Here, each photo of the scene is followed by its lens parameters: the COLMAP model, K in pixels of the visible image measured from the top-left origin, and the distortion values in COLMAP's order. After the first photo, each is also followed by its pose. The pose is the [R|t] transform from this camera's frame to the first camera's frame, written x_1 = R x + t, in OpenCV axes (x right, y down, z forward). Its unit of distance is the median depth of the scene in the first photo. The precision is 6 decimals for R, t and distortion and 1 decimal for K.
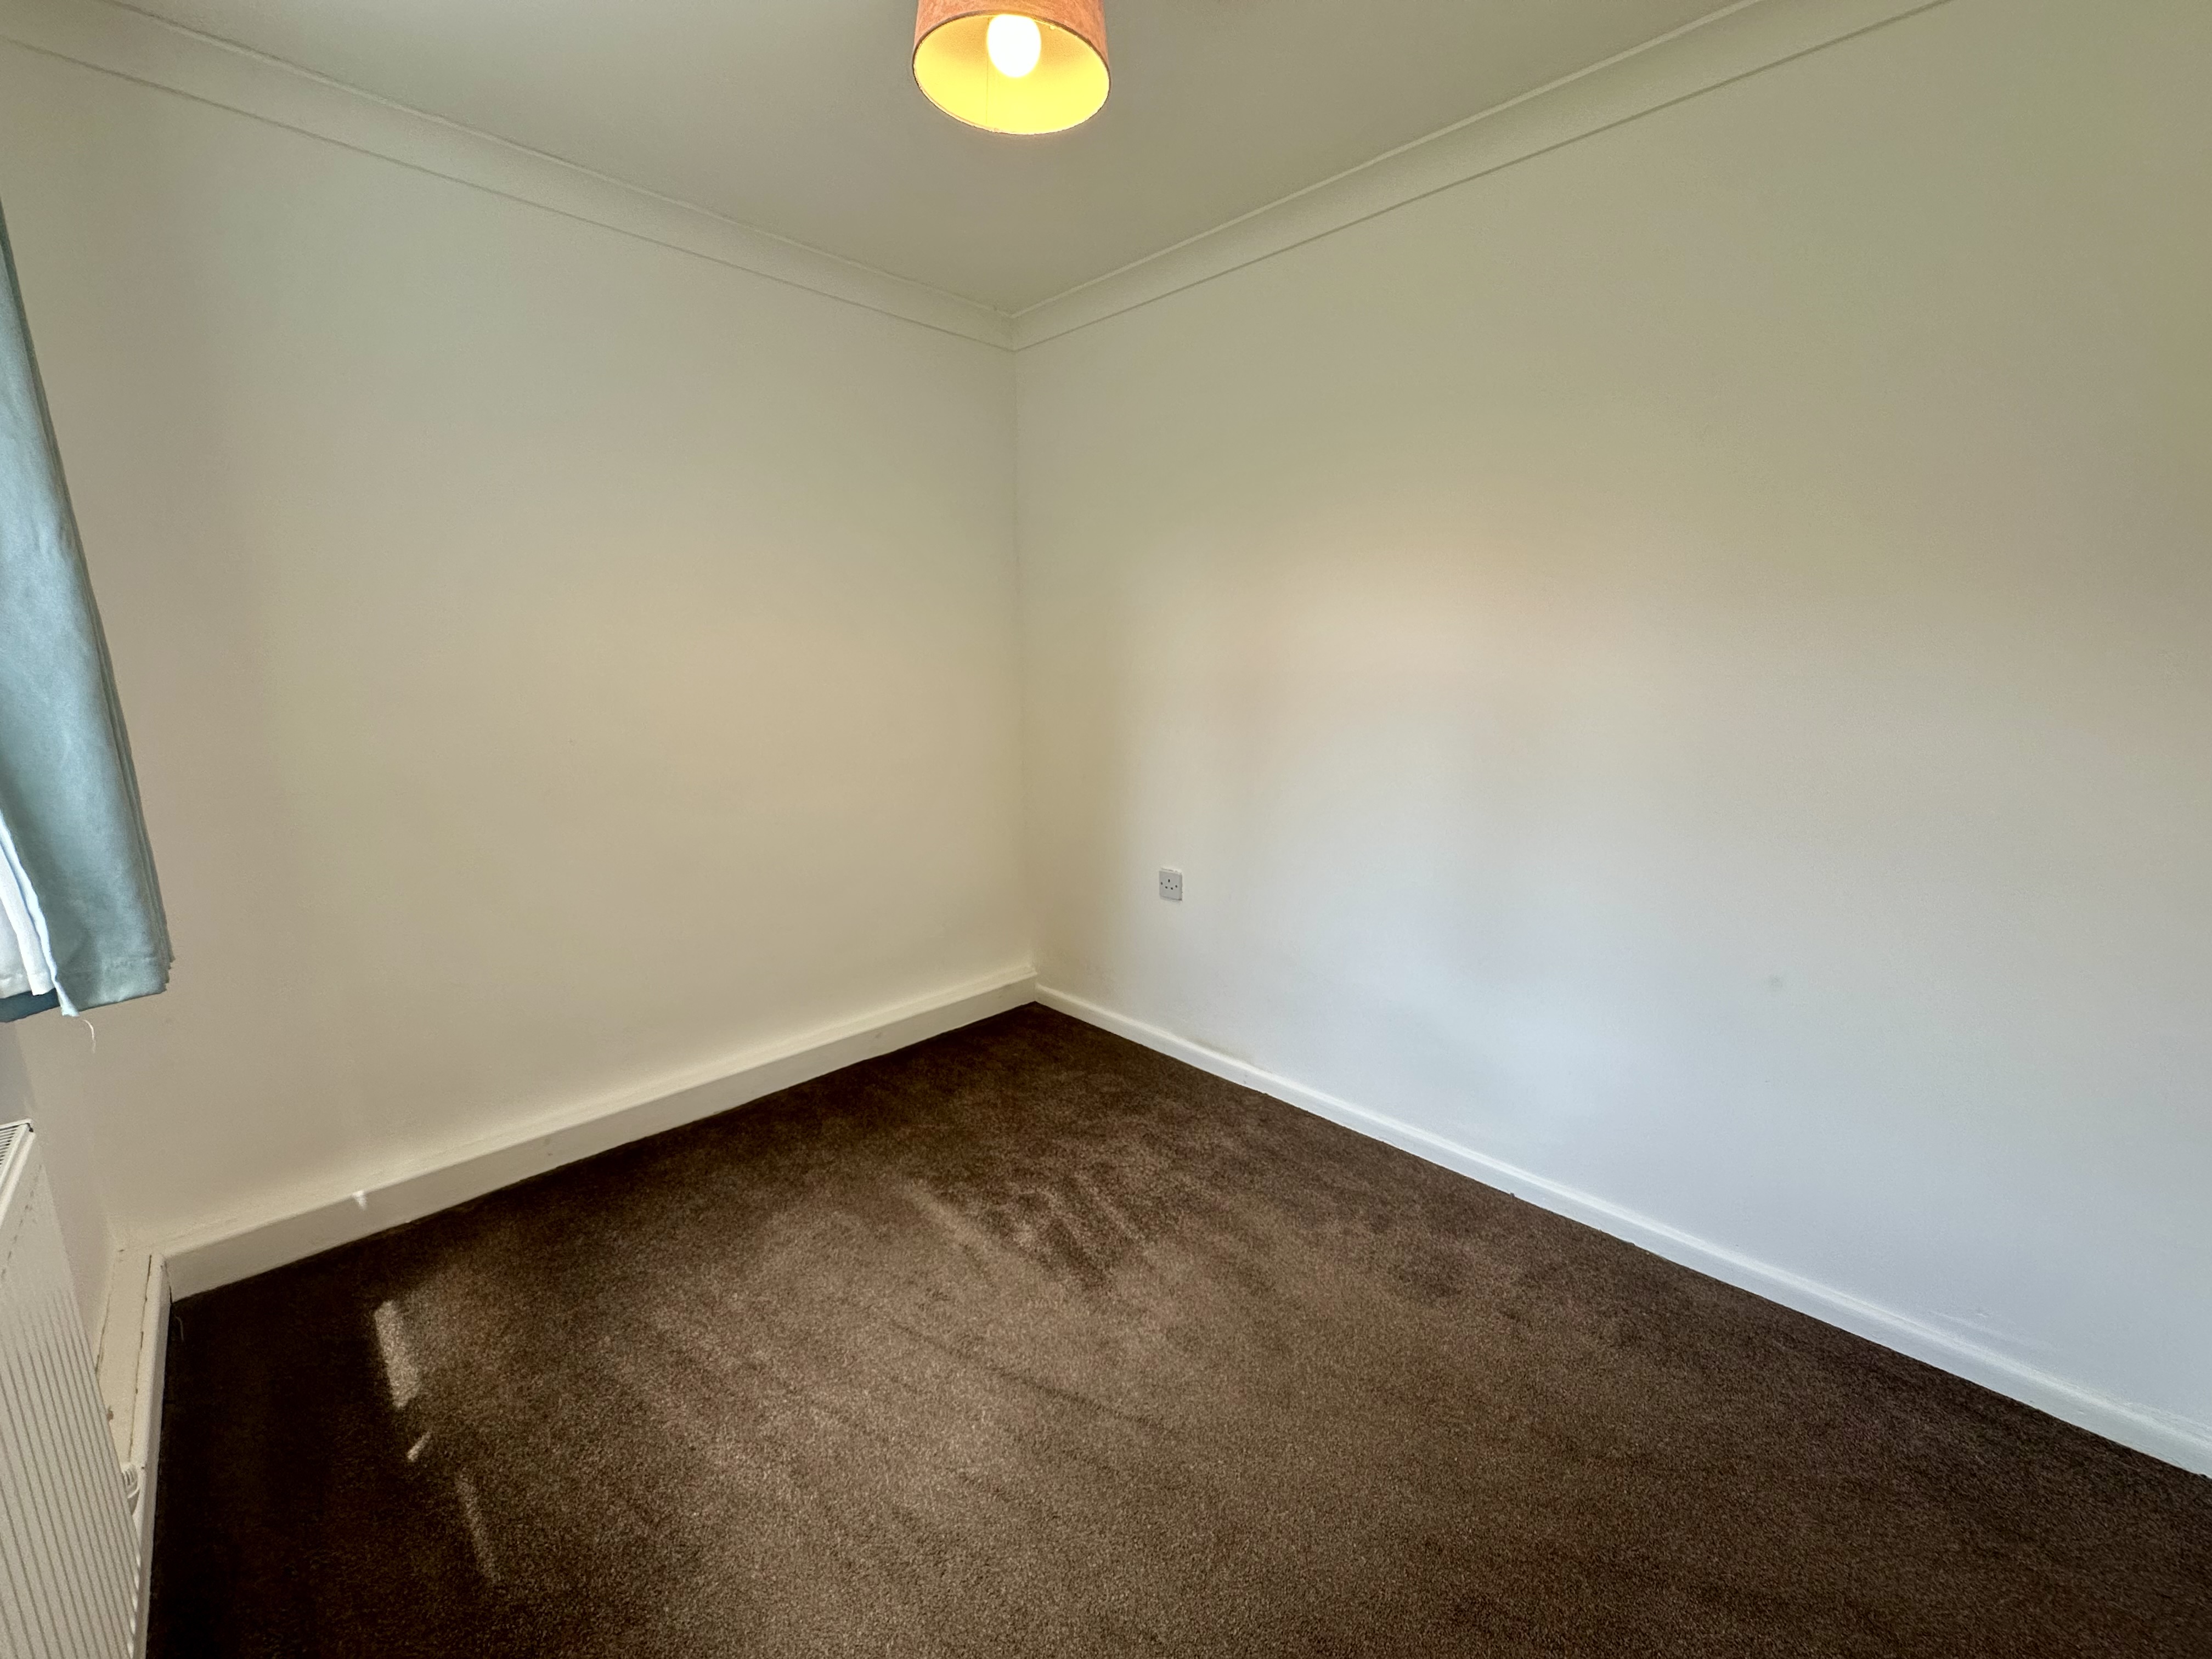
lens RADIAL K [[876.2, 0, 1108.5], [0, 876.2, 828.7], [0, 0, 1]] dist [-0.007600, -0.000123]
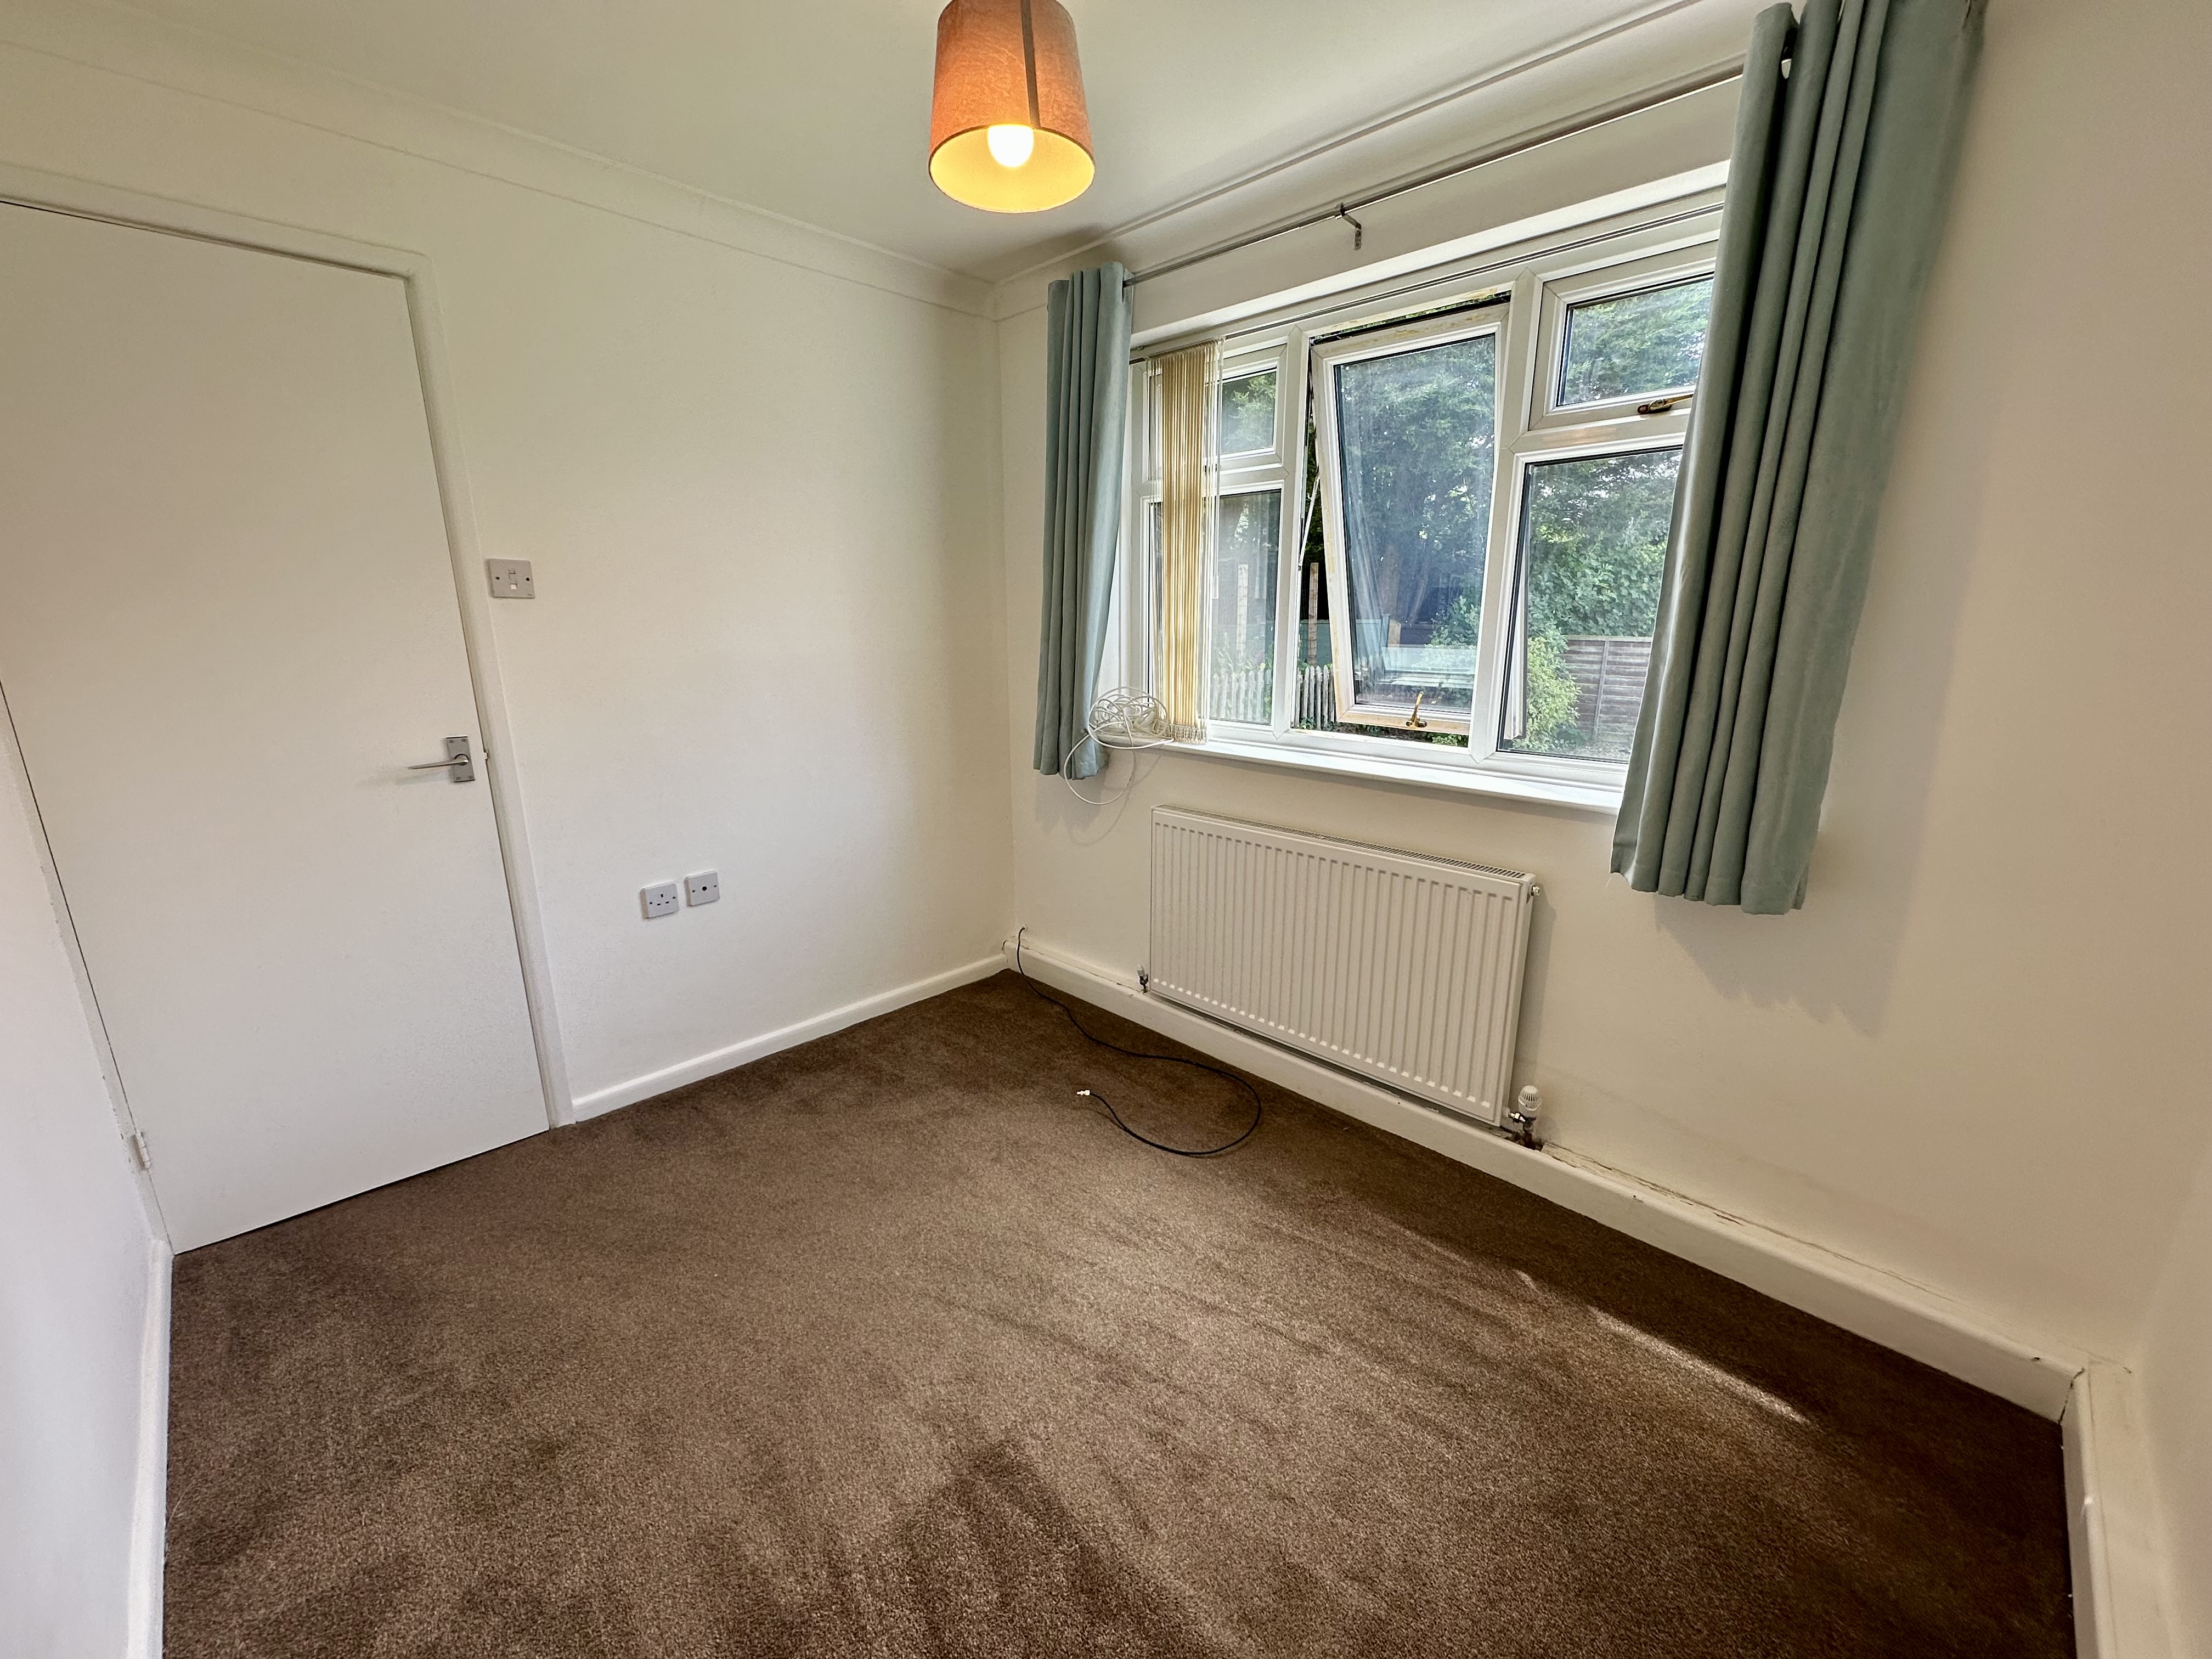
lens RADIAL K [[883.5, 0, 1100.7], [0, 883.5, 836.6], [0, 0, 1]] dist [-0.002582, -0.000238]
pose [[-0.999977, 0.002630, 0.006219, -0.140770], [0.005012, 0.906325, 0.422551, -0.326410], [-0.004525, 0.422572, -0.906318, 1.482246]]
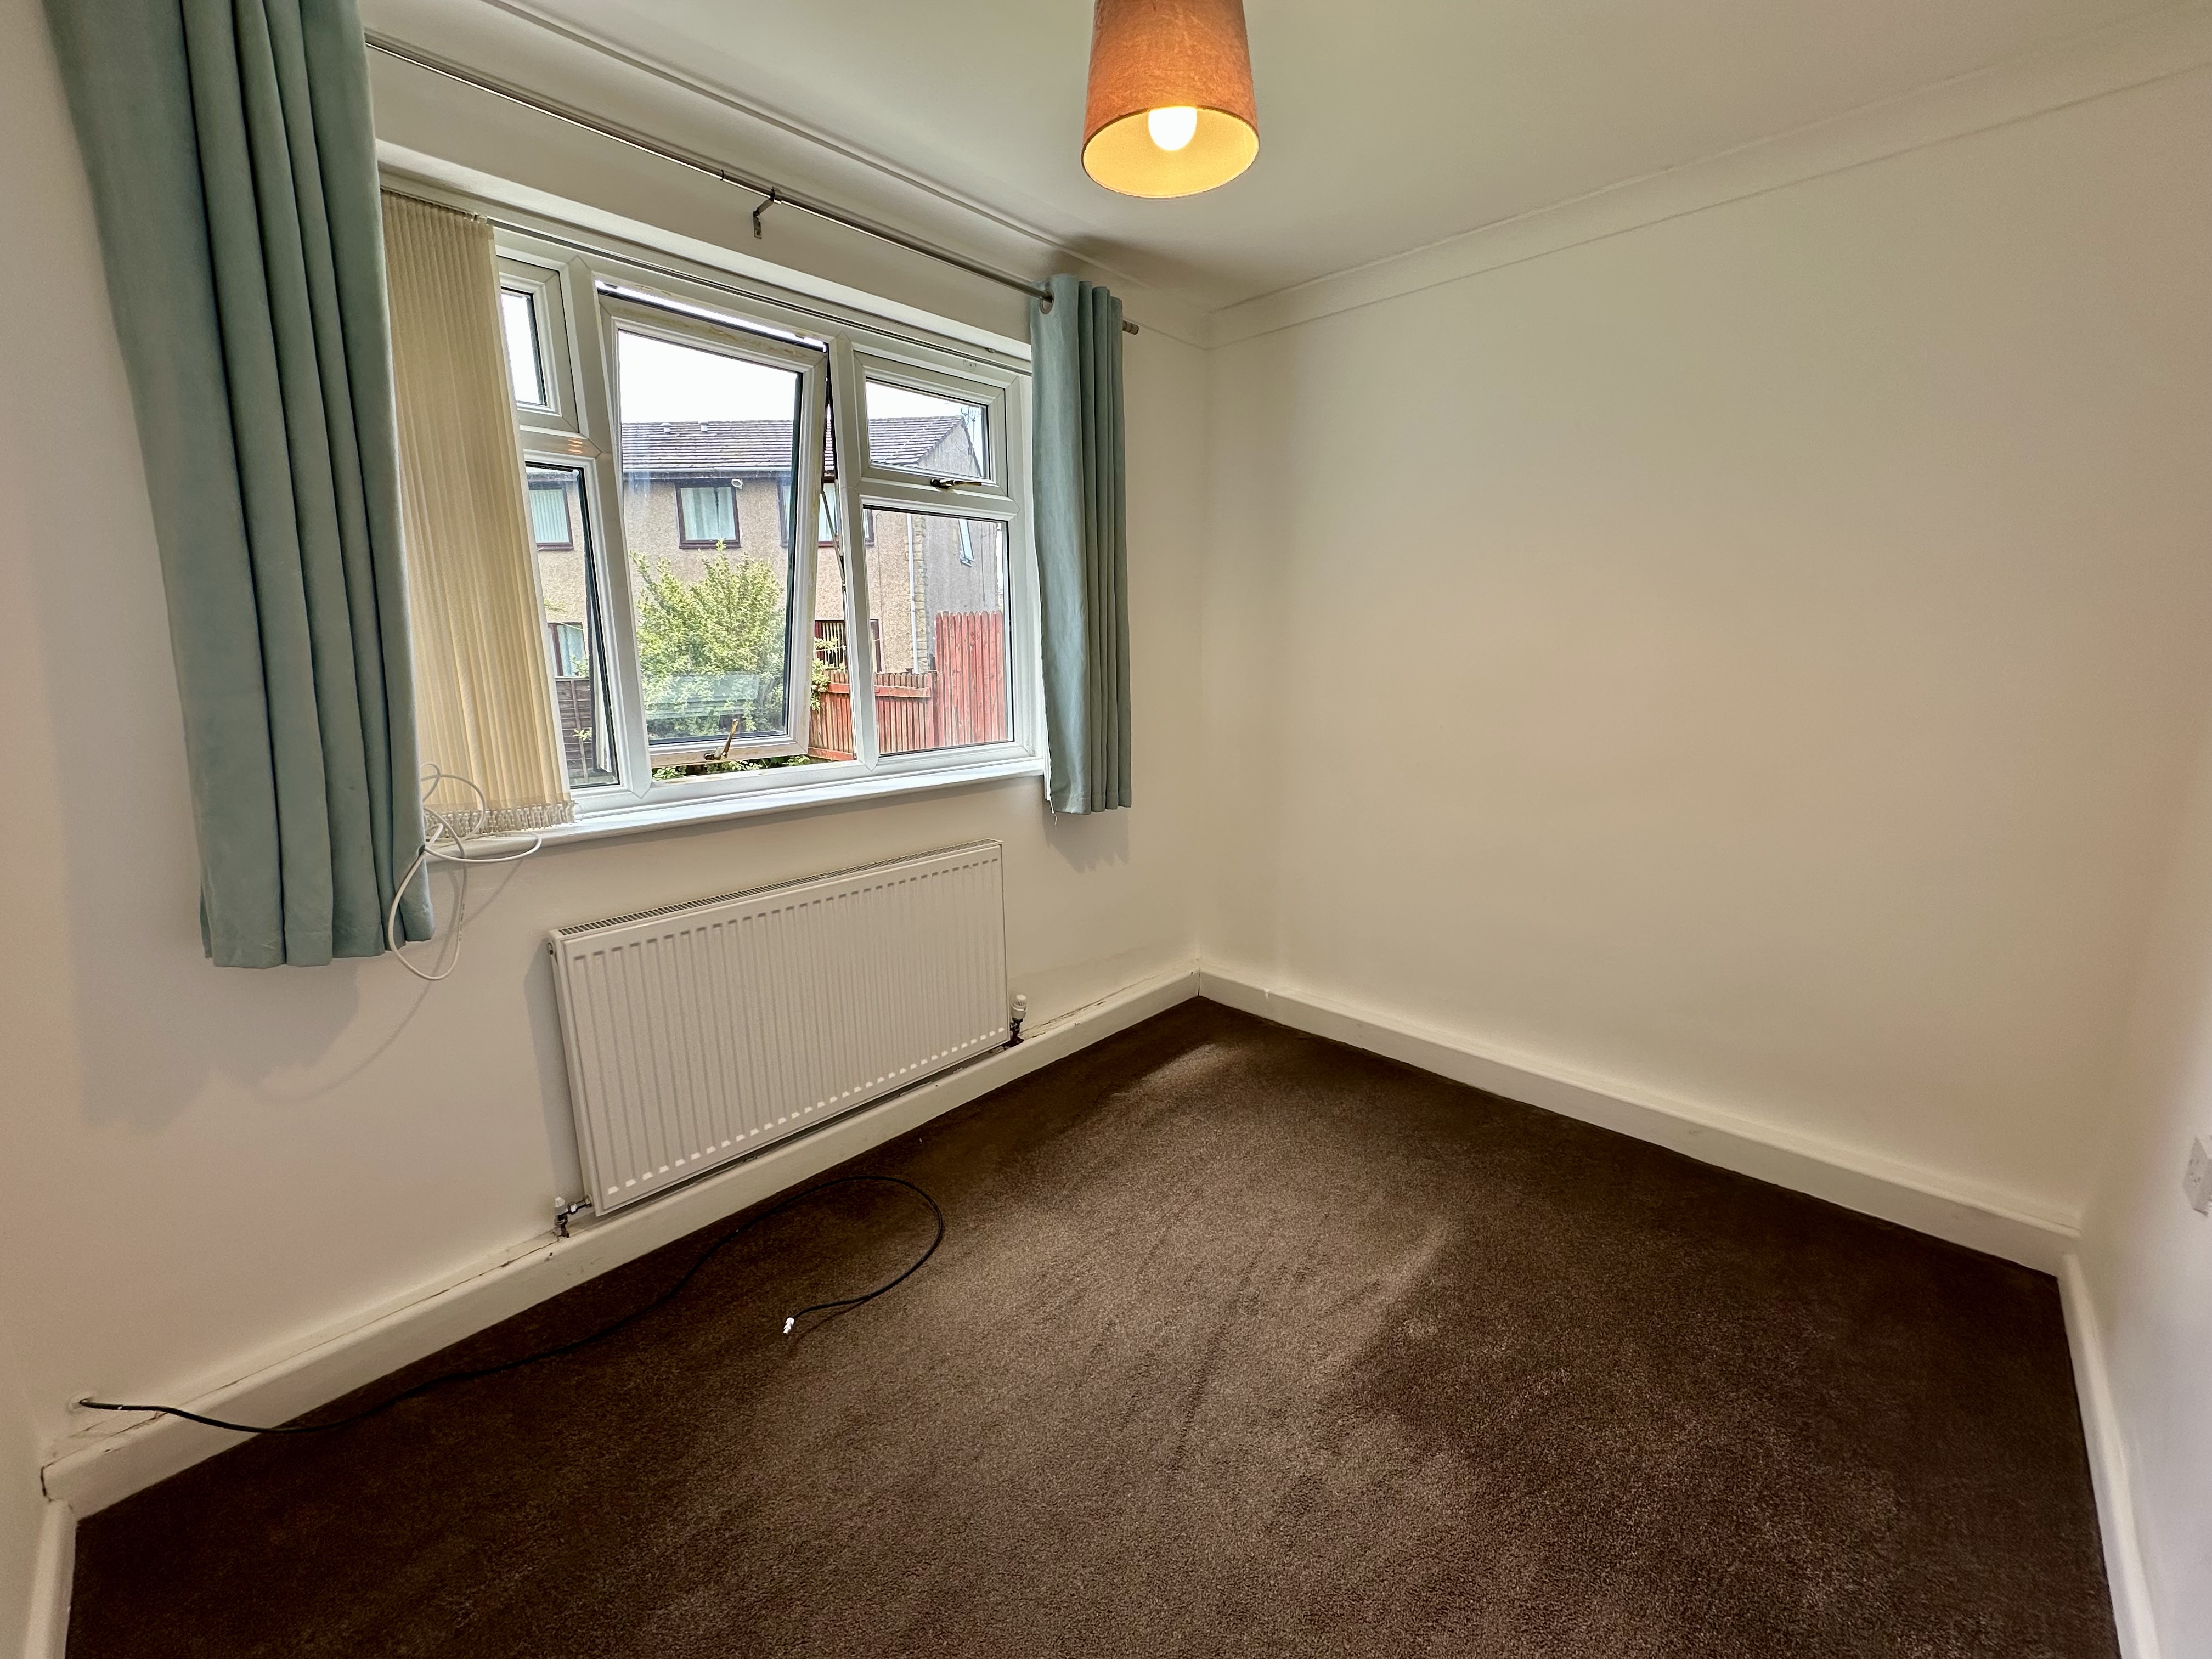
lens RADIAL K [[887.7, 0, 1117.5], [0, 887.7, 835.0], [0, 0, 1]] dist [0.002769, 0.000153]
pose [[0.034230, 0.210167, -0.977066, 0.706377], [-0.180225, 0.962910, 0.200808, -0.141882], [0.983030, 0.169218, 0.070837, 0.607413]]
